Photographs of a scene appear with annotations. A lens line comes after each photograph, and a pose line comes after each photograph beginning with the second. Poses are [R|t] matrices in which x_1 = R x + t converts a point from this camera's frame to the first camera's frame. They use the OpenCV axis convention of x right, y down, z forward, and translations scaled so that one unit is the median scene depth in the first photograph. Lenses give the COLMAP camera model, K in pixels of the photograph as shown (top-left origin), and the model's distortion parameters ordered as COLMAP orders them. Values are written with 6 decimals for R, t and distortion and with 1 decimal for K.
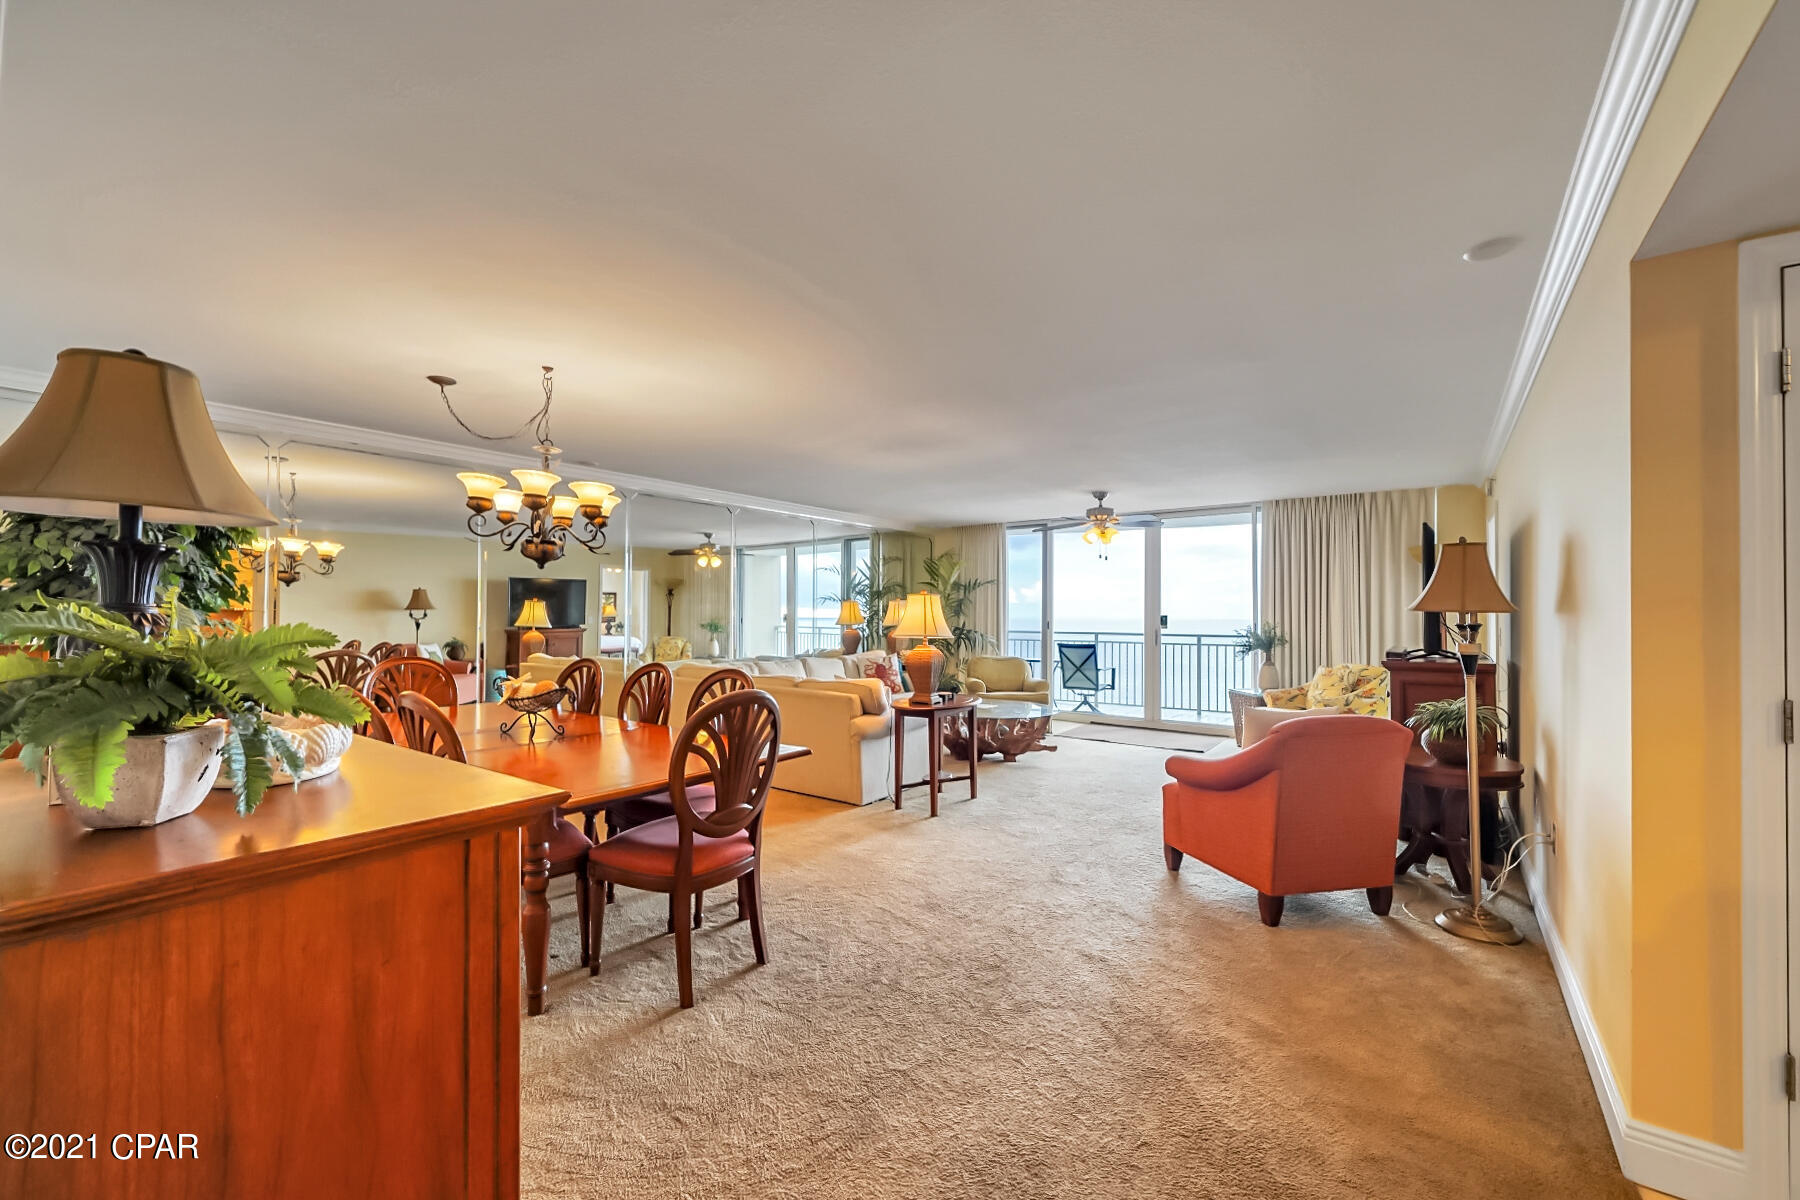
lens RADIAL K [[735.6, 0, 921.2], [0, 735.6, 601.0], [0, 0, 1]] dist [-0.001248, -0.000108]
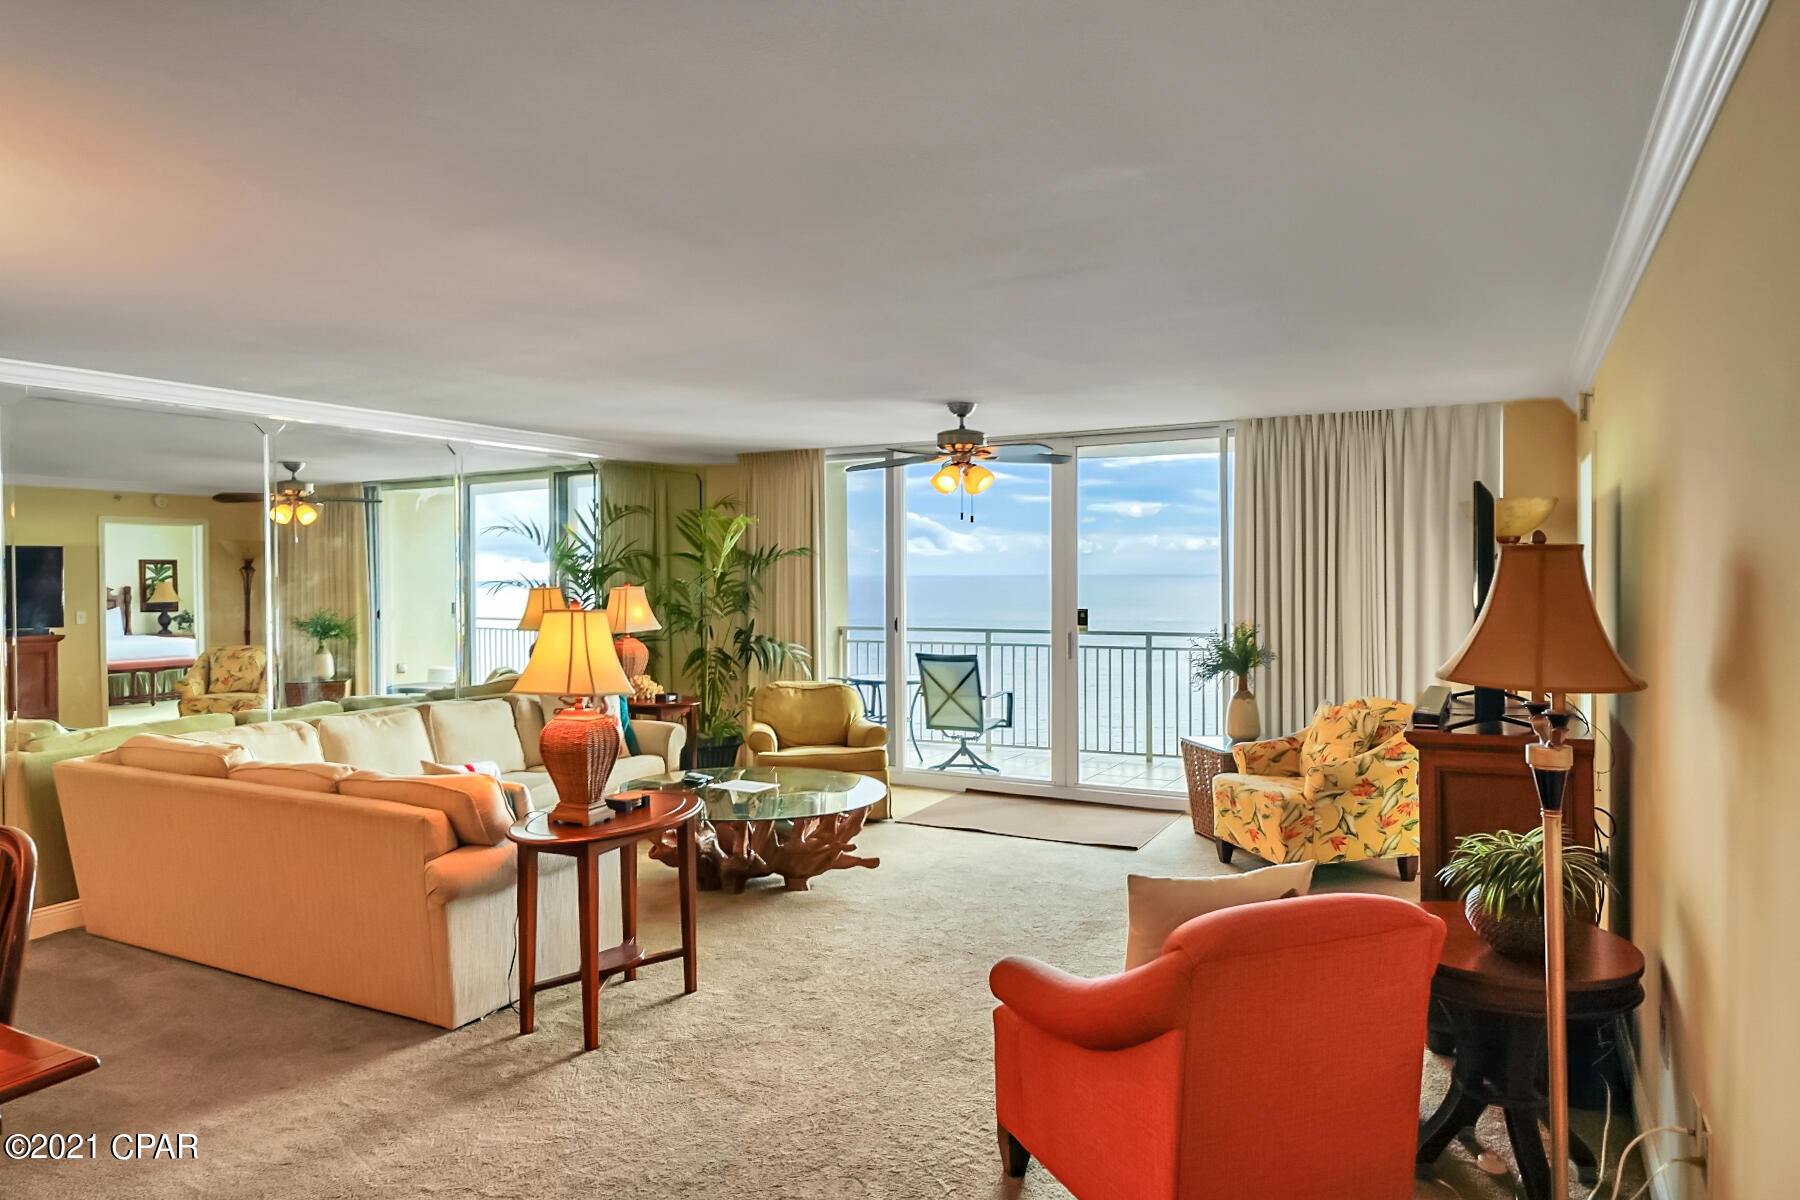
lens RADIAL K [[1133.2, 0, 939.2], [0, 1133.2, 578.2], [0, 0, 1]] dist [-0.002067, 0.001249]
pose [[0.989461, -0.010824, 0.144396, 0.125769], [0.007321, 0.999667, 0.024764, -0.043628], [-0.144616, -0.023446, 0.989210, 0.168547]]
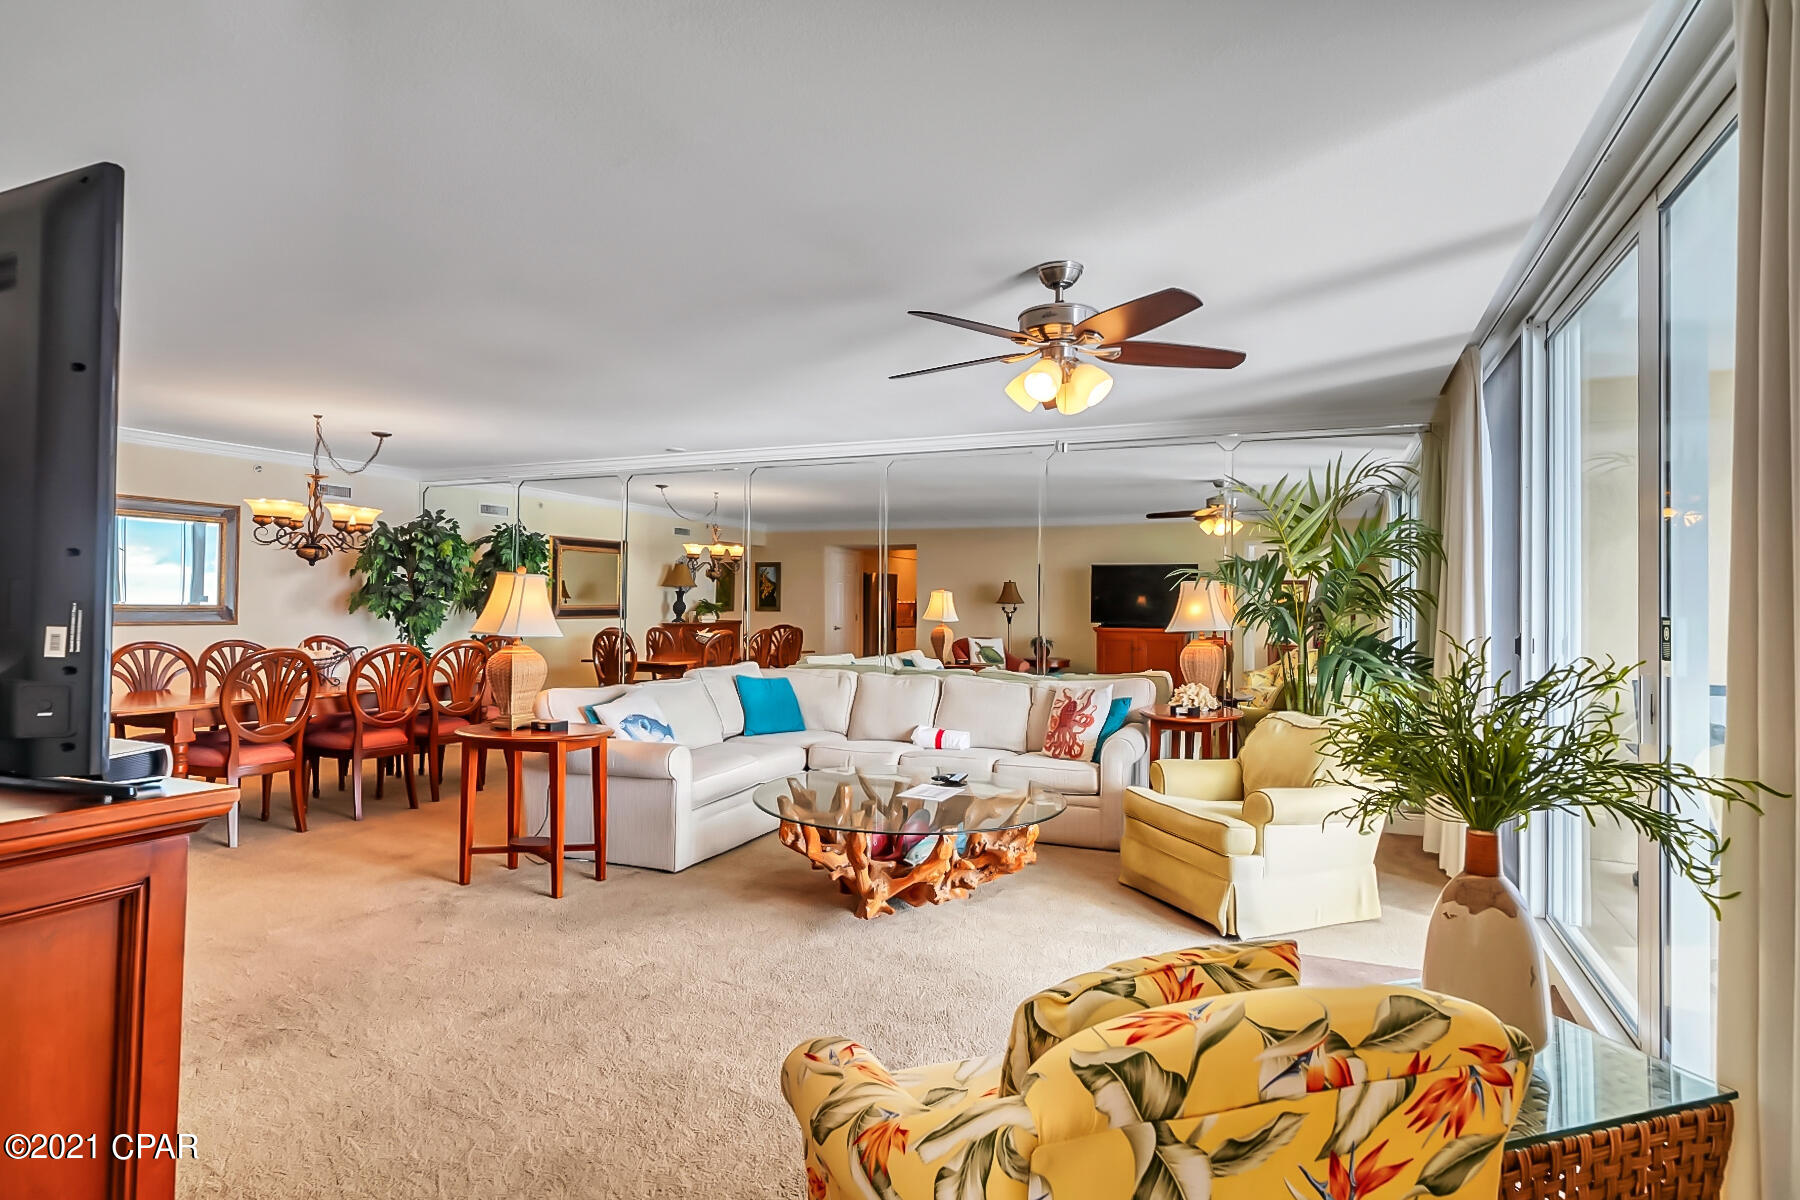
lens RADIAL K [[955.9, 0, 909.3], [0, 955.9, 594.2], [0, 0, 1]] dist [-0.005839, -0.000662]
pose [[0.197024, -0.006667, -0.980376, 0.874261], [0.000945, 0.999978, -0.006610, 0.013335], [0.980398, 0.000376, 0.197026, 1.065089]]
